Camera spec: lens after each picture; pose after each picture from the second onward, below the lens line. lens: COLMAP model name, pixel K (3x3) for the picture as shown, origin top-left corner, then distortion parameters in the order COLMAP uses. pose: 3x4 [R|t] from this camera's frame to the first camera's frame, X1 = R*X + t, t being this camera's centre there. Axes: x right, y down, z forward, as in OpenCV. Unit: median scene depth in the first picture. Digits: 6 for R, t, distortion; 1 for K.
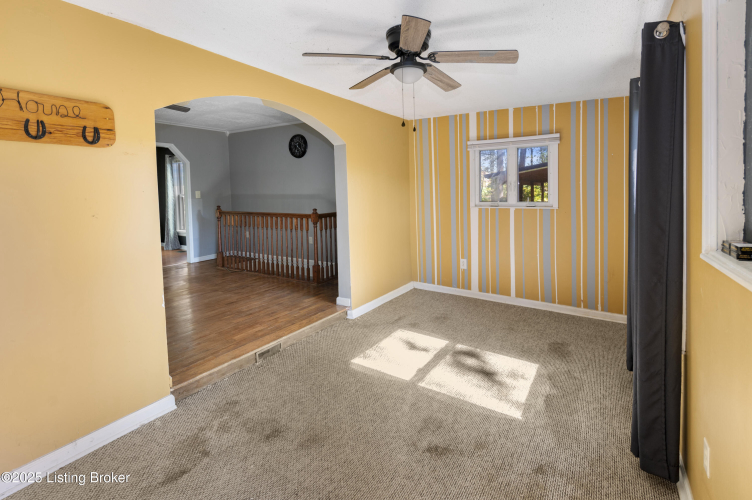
lens RADIAL K [[365.0, 0, 378.8], [0, 365.0, 206.3], [0, 0, 1]] dist [-0.003865, 0.000071]
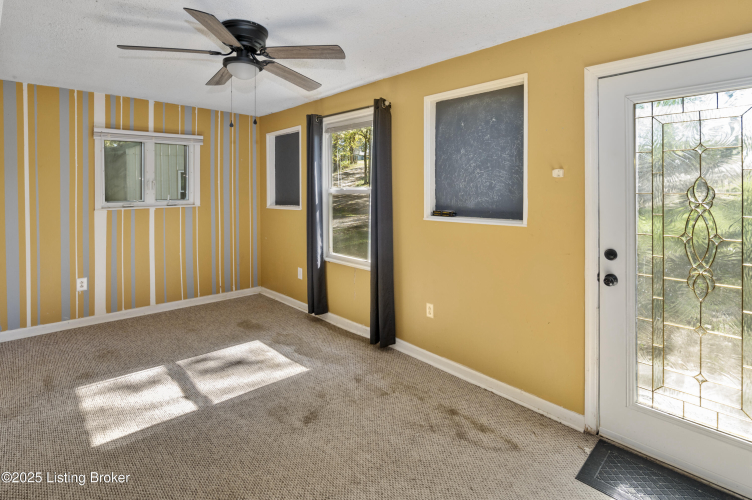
lens RADIAL K [[371.2, 0, 377.6], [0, 371.2, 184.2], [0, 0, 1]] dist [-0.005797, -0.000276]
pose [[0.251988, 0.014392, 0.967623, -0.433285], [0.044499, 0.998659, -0.026442, -0.005002], [-0.966707, 0.049722, 0.251010, 0.229026]]
